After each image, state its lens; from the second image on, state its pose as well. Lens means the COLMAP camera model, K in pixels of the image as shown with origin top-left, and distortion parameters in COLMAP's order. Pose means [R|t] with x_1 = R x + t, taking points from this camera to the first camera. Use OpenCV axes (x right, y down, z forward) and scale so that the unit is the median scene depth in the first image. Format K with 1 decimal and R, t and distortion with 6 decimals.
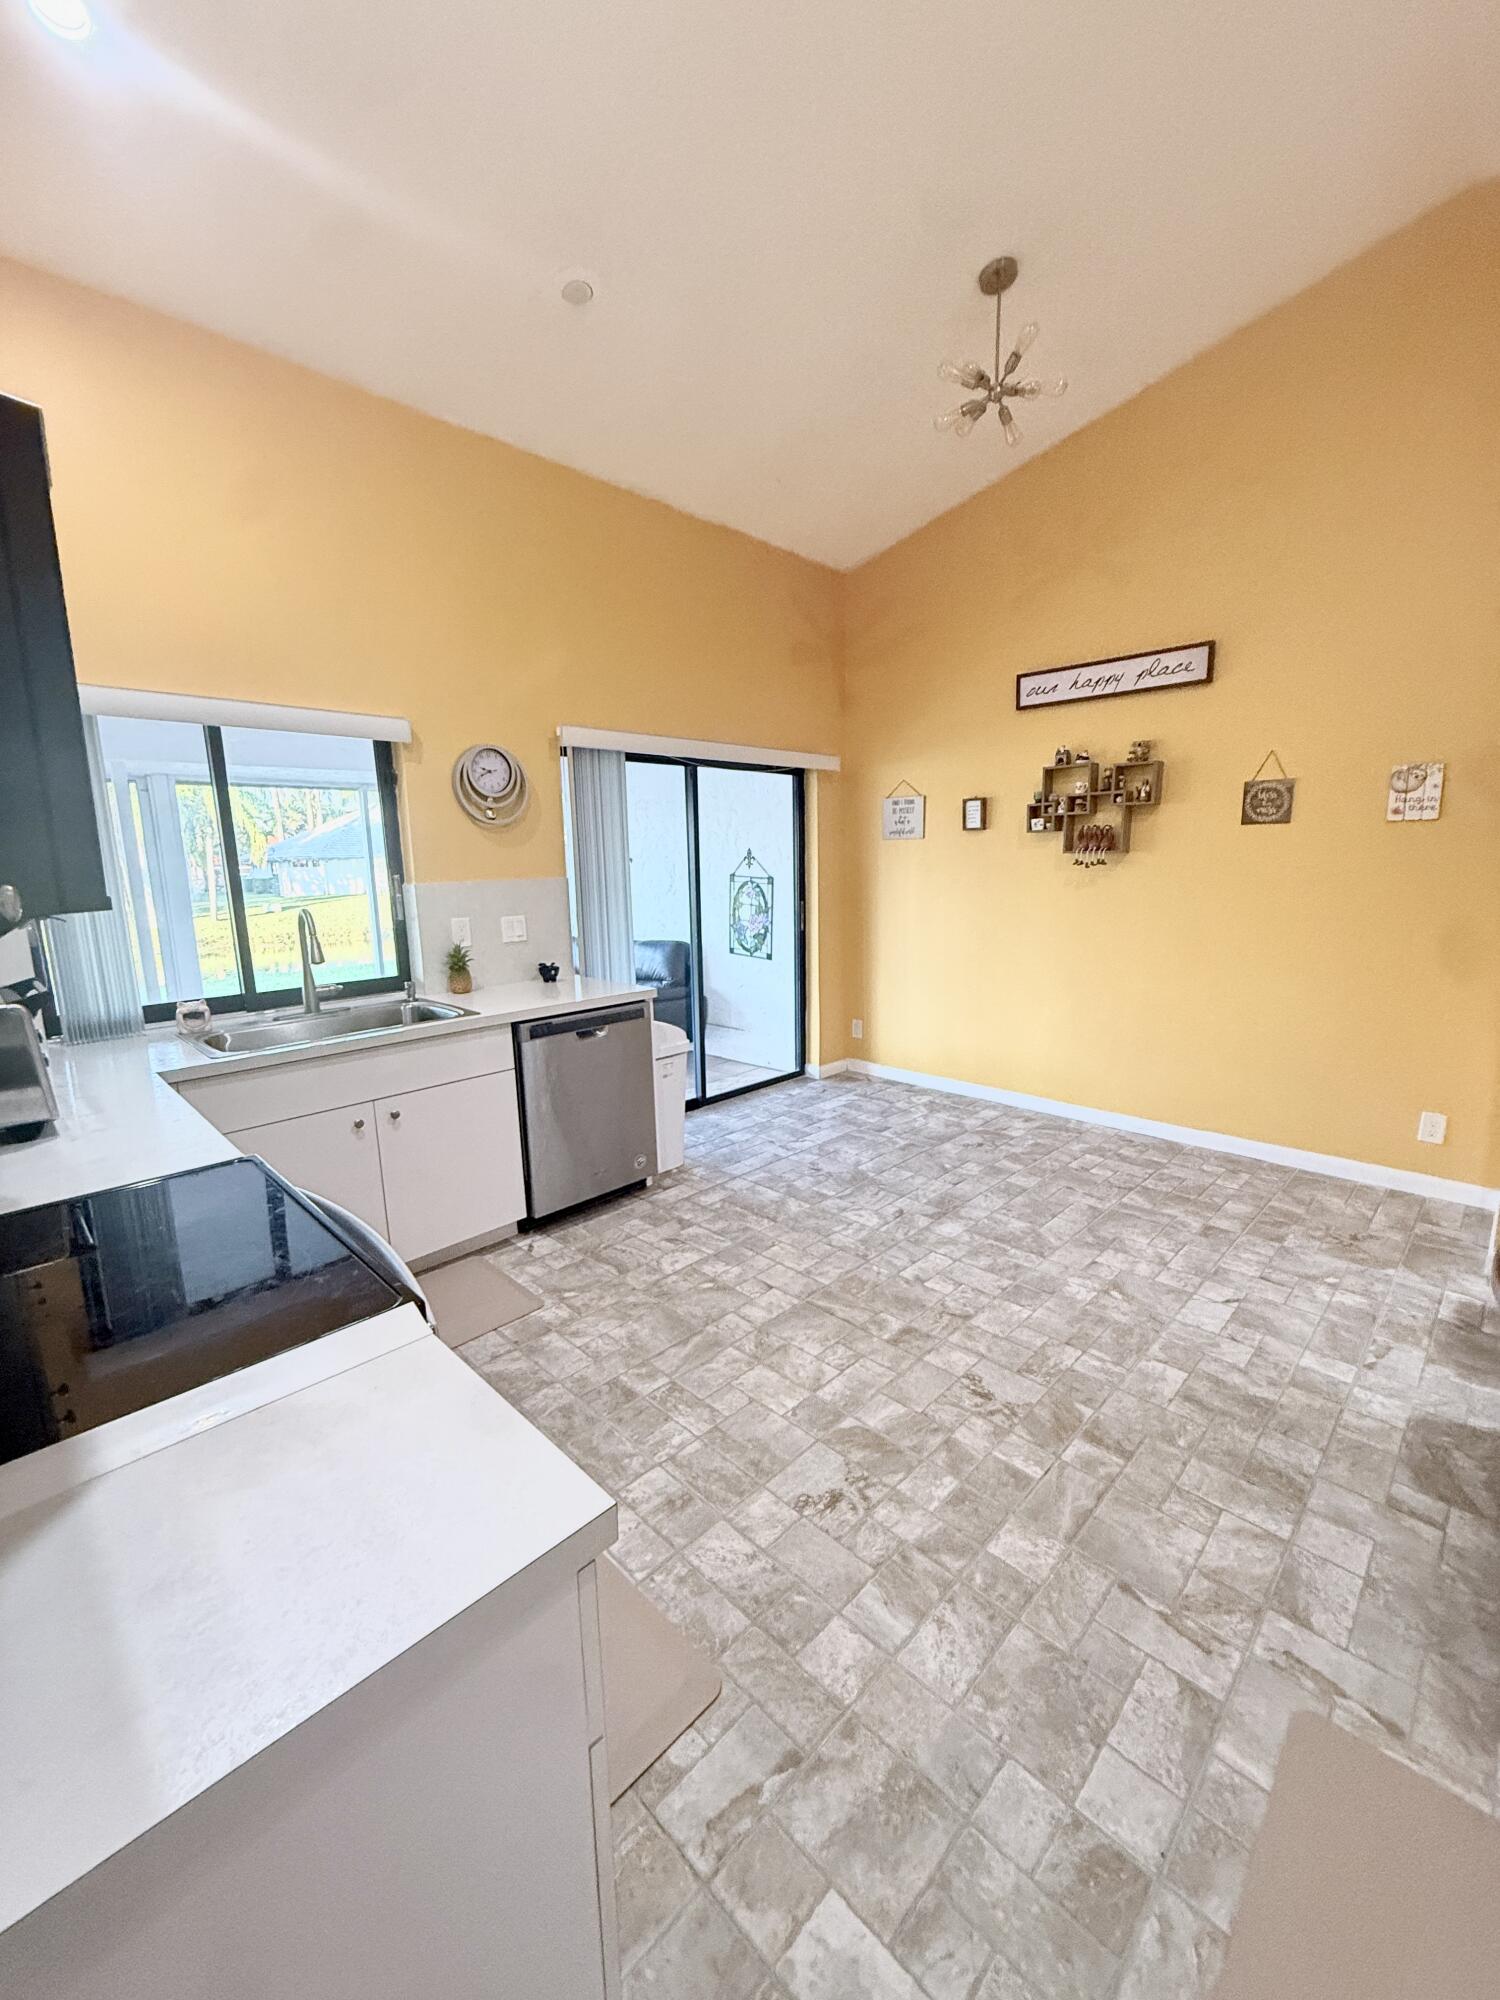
lens RADIAL K [[794.5, 0, 738.2], [0, 794.5, 1000.1], [0, 0, 1]] dist [-0.002580, 0.000559]
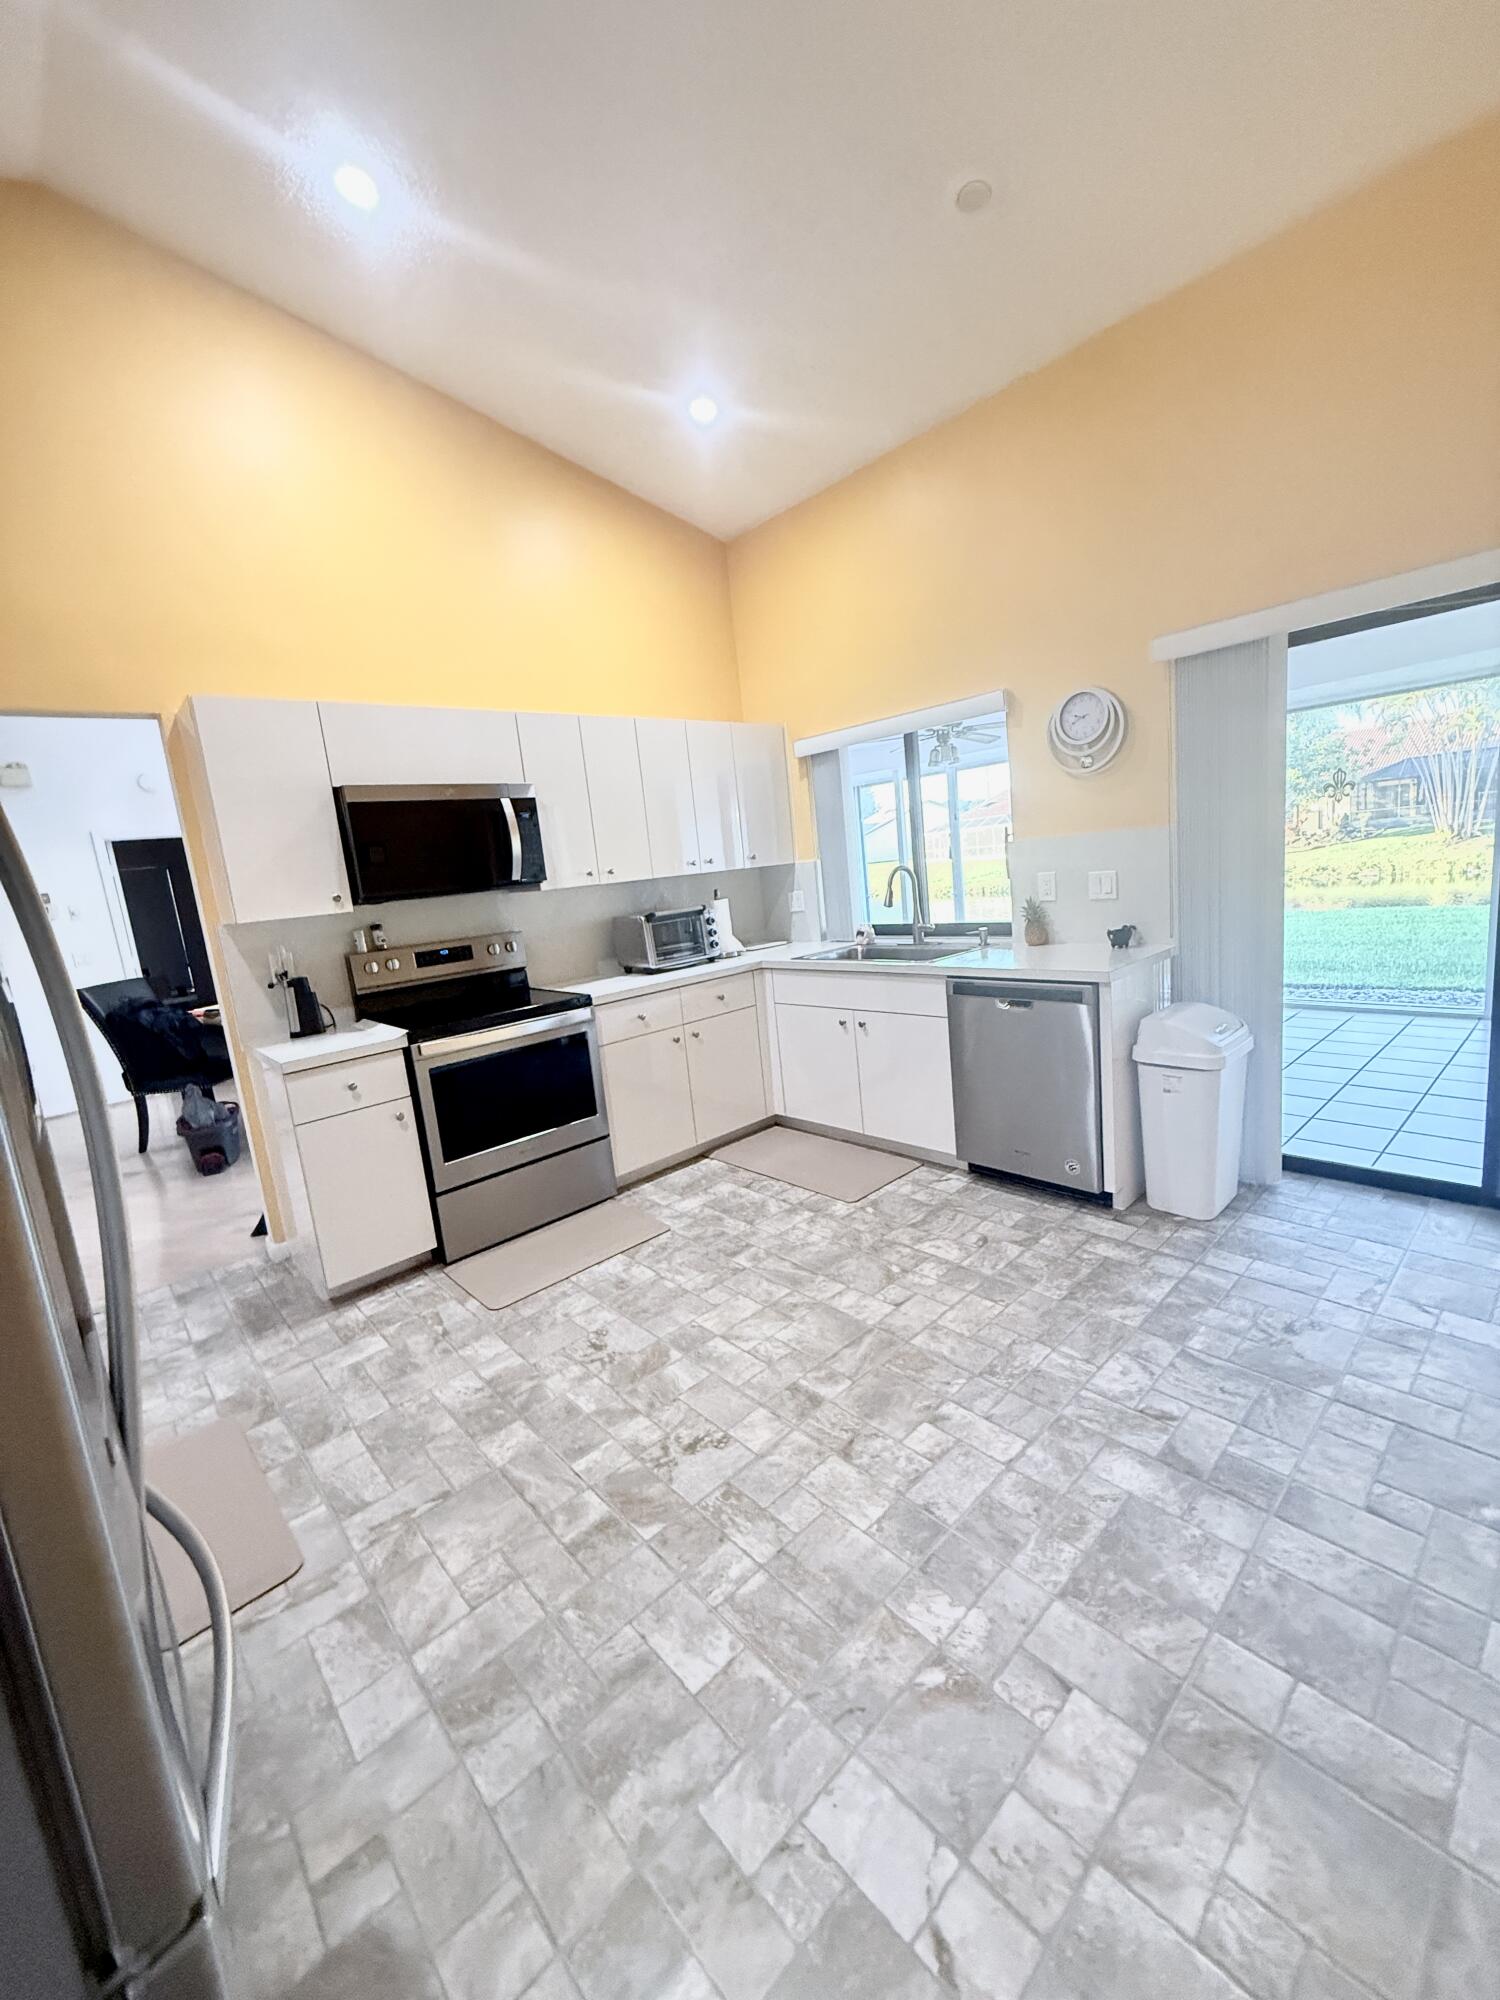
lens RADIAL K [[794.5, 0, 759.7], [0, 794.5, 994.6], [0, 0, 1]] dist [-0.002580, 0.000559]
pose [[-0.028490, 0.193855, -0.980616, 0.945942], [-0.074314, 0.977889, 0.195475, -0.165640], [0.996828, 0.078443, -0.013454, 0.901839]]
